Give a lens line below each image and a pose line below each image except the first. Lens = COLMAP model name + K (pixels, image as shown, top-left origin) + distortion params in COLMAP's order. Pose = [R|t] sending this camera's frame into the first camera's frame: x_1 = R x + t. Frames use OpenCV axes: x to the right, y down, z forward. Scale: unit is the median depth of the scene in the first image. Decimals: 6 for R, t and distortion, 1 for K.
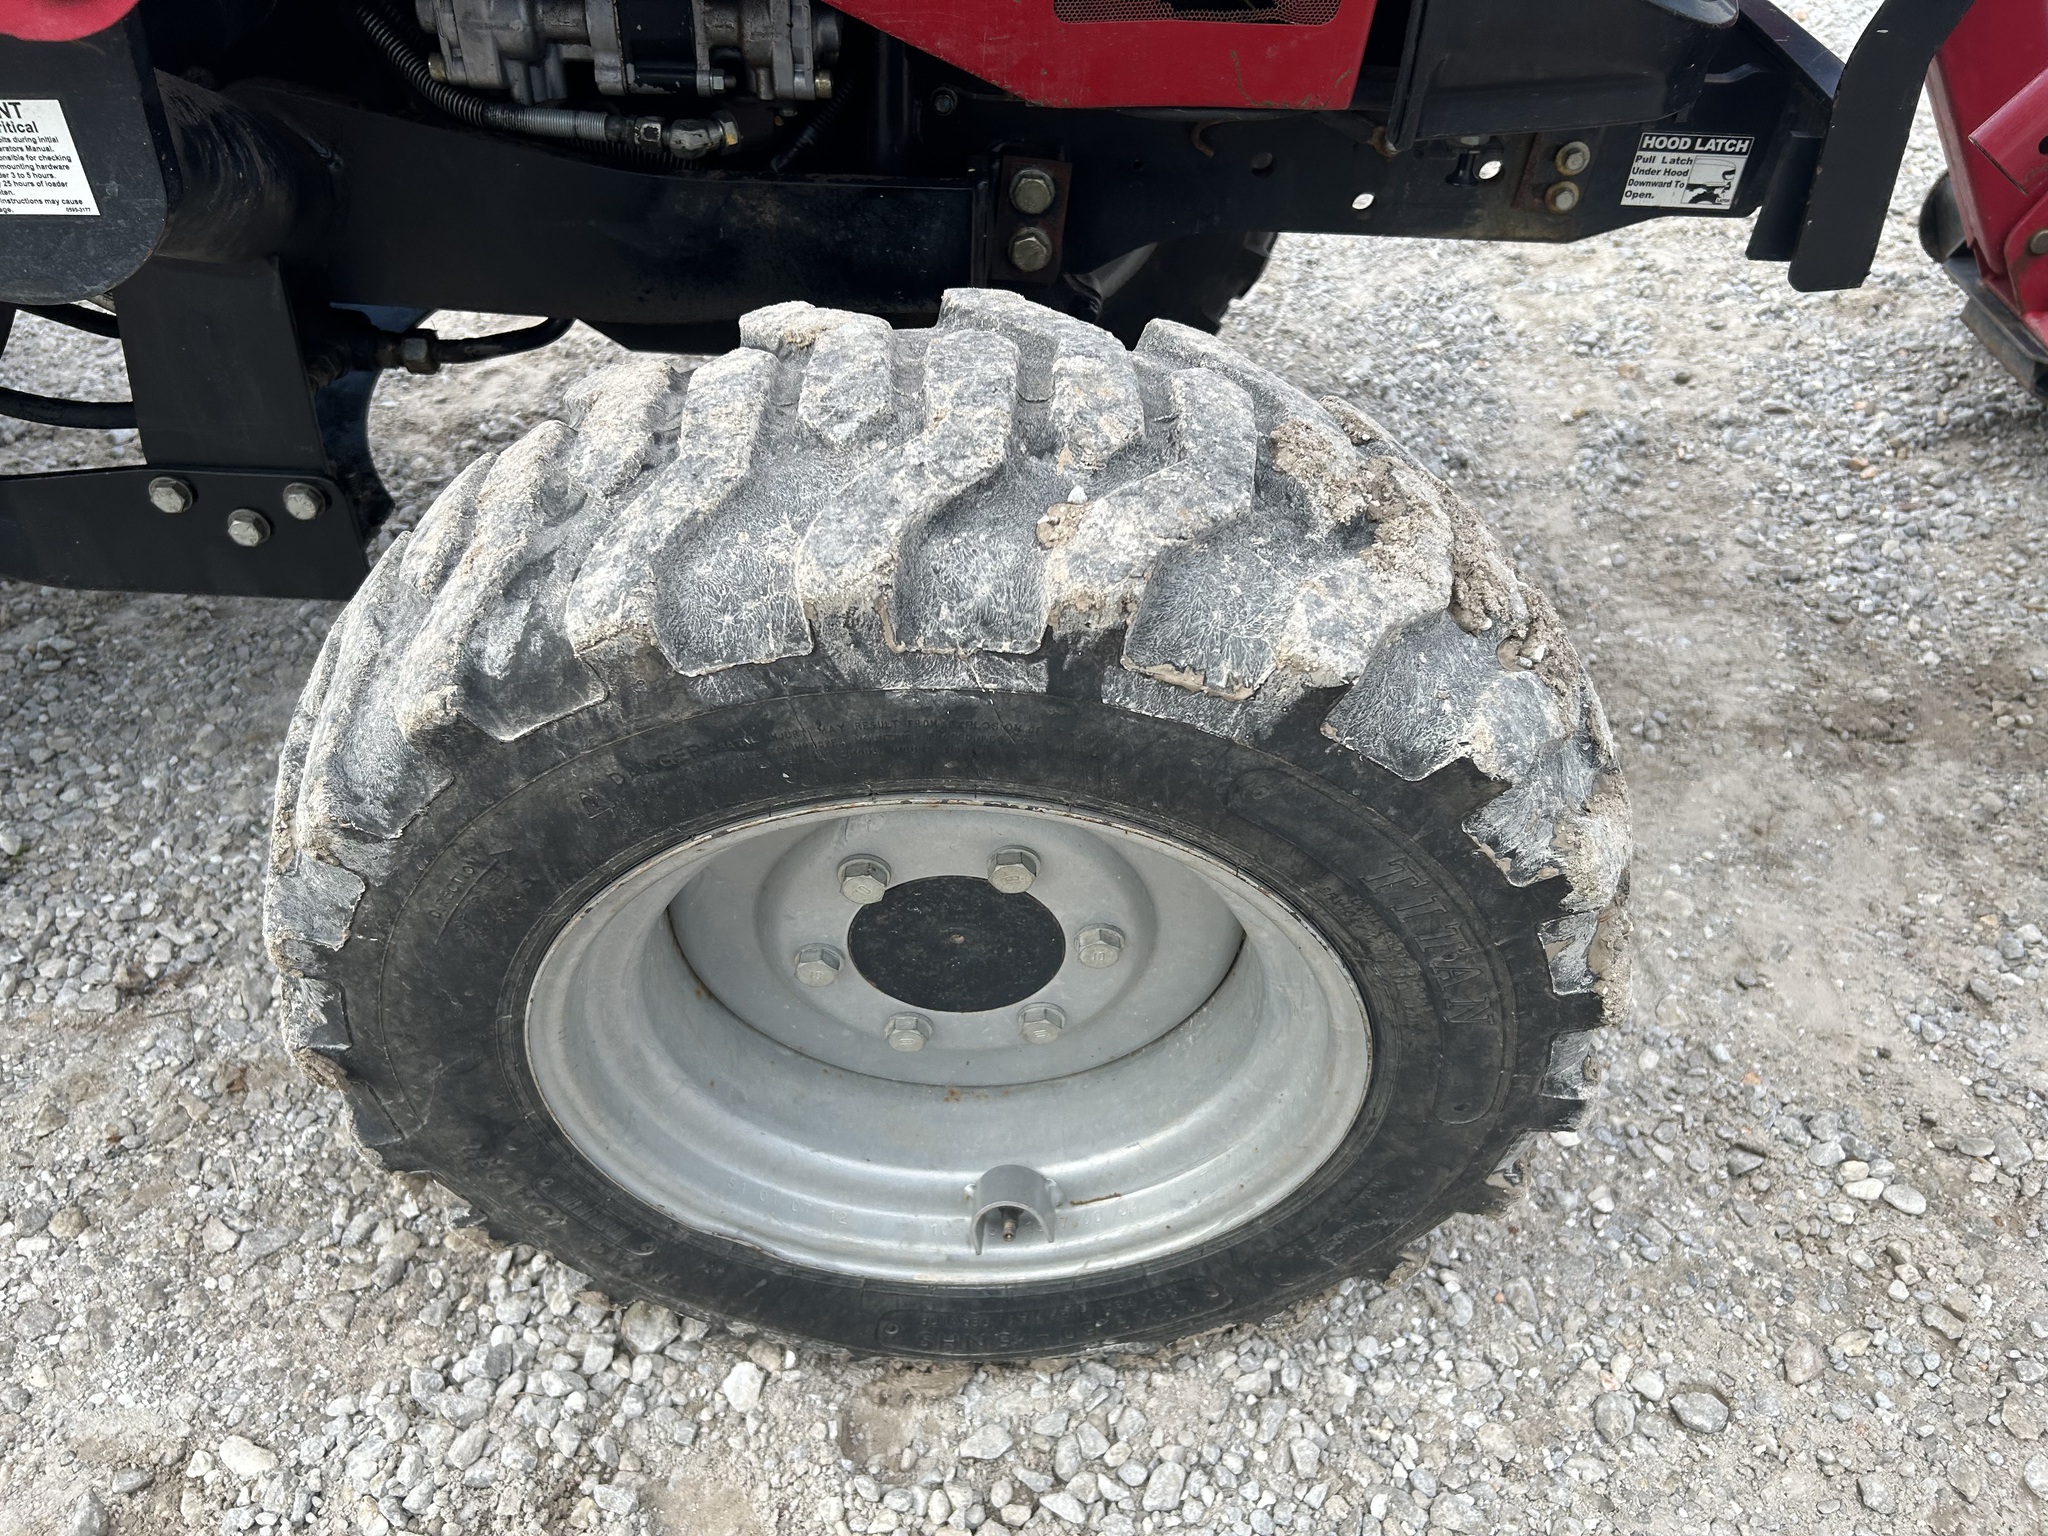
lens RADIAL K [[1531.2, 0, 1001.3], [0, 1531.2, 759.1], [0, 0, 1]] dist [0.024685, -0.020389]
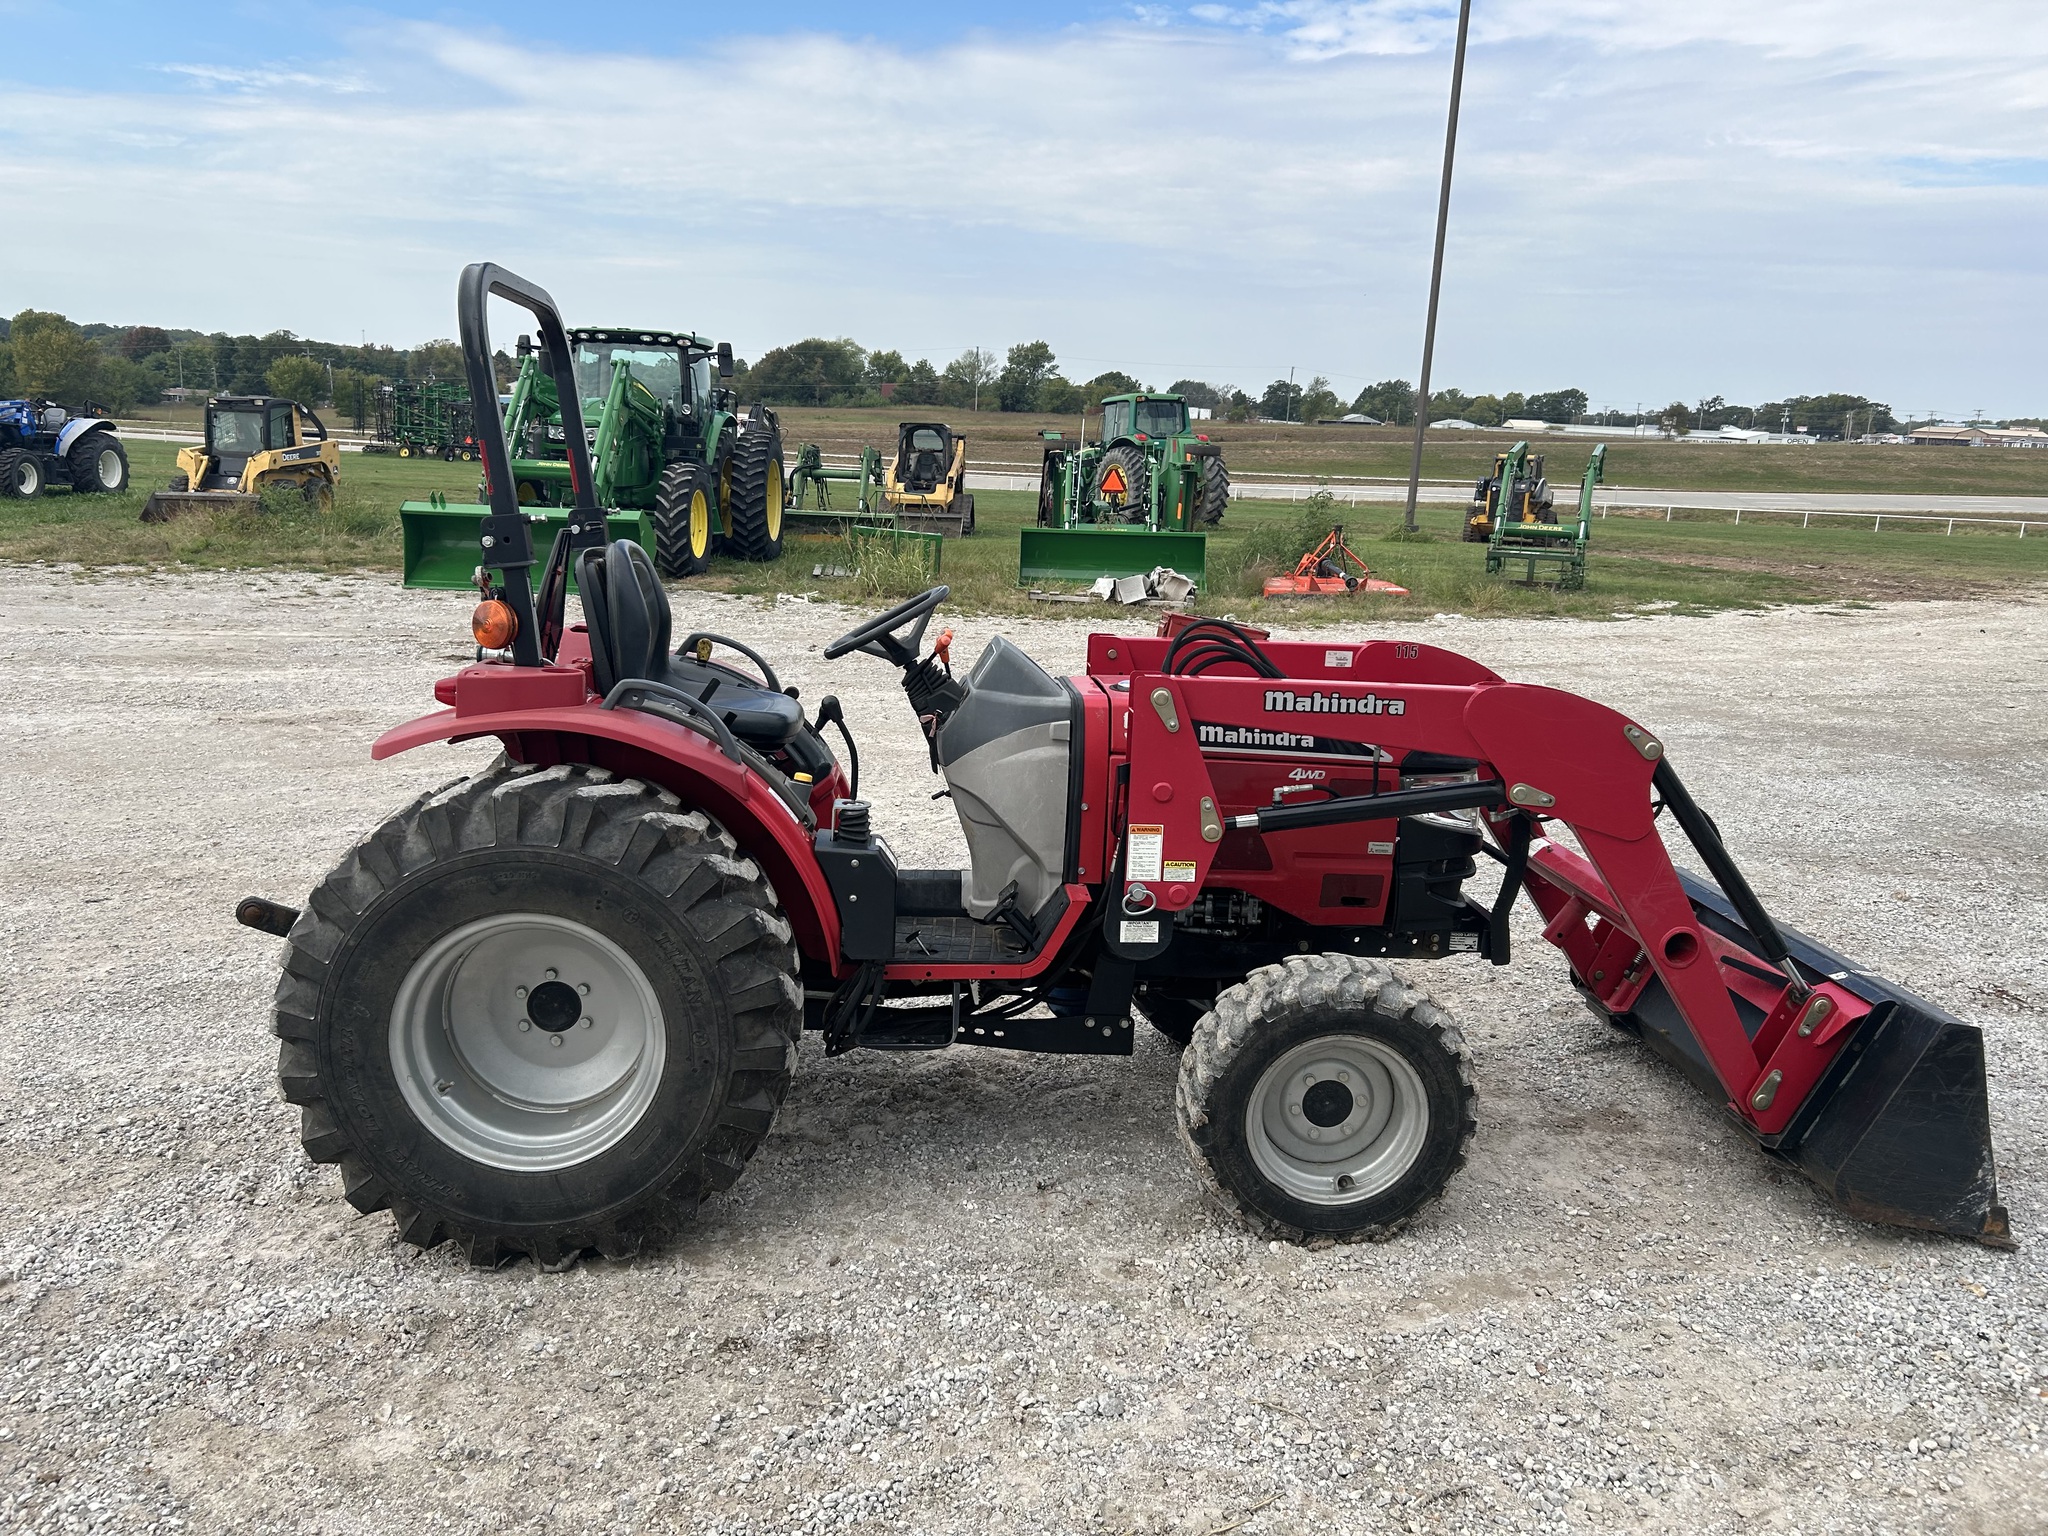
lens RADIAL K [[1556.2, 0, 1011.7], [0, 1556.2, 761.0], [0, 0, 1]] dist [0.039307, -0.052617]
pose [[0.997200, -0.001720, 0.074755, -1.171744], [0.040445, 0.853279, -0.519884, 1.461635], [-0.062892, 0.521452, 0.850960, -2.989323]]
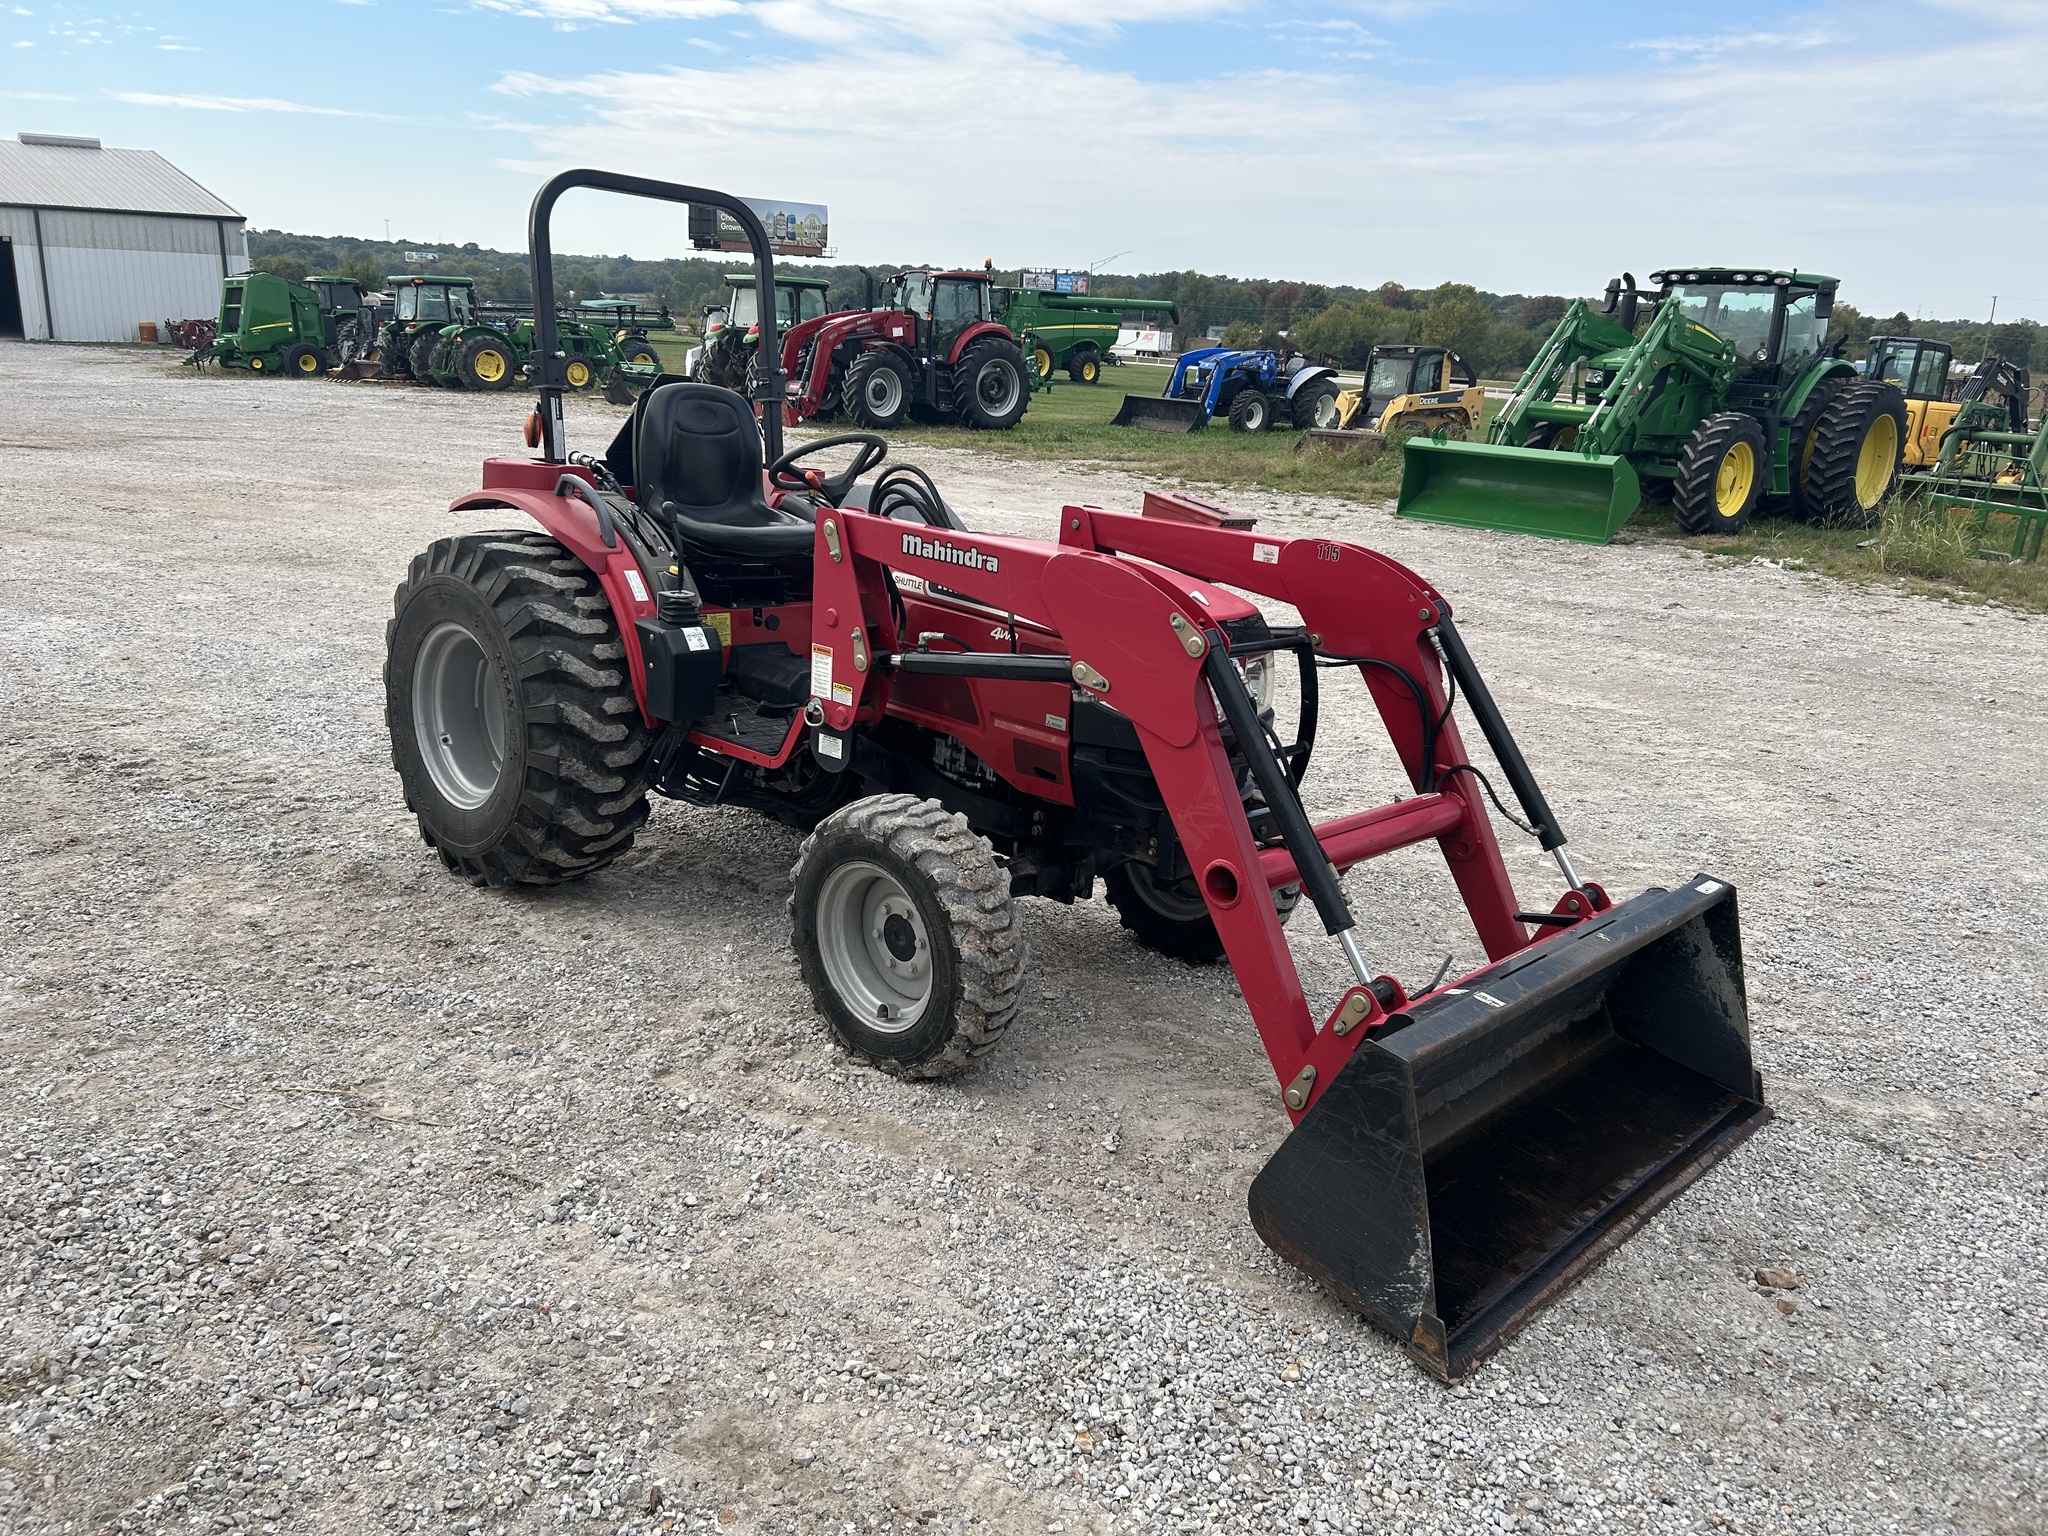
lens RADIAL K [[1555.7, 0, 1011.4], [0, 1555.7, 745.7], [0, 0, 1]] dist [0.047074, -0.055683]
pose [[0.728810, 0.188655, -0.658214, 2.925782], [-0.496000, 0.808169, -0.317563, 0.900028], [0.472038, 0.557917, 0.682575, -2.127522]]
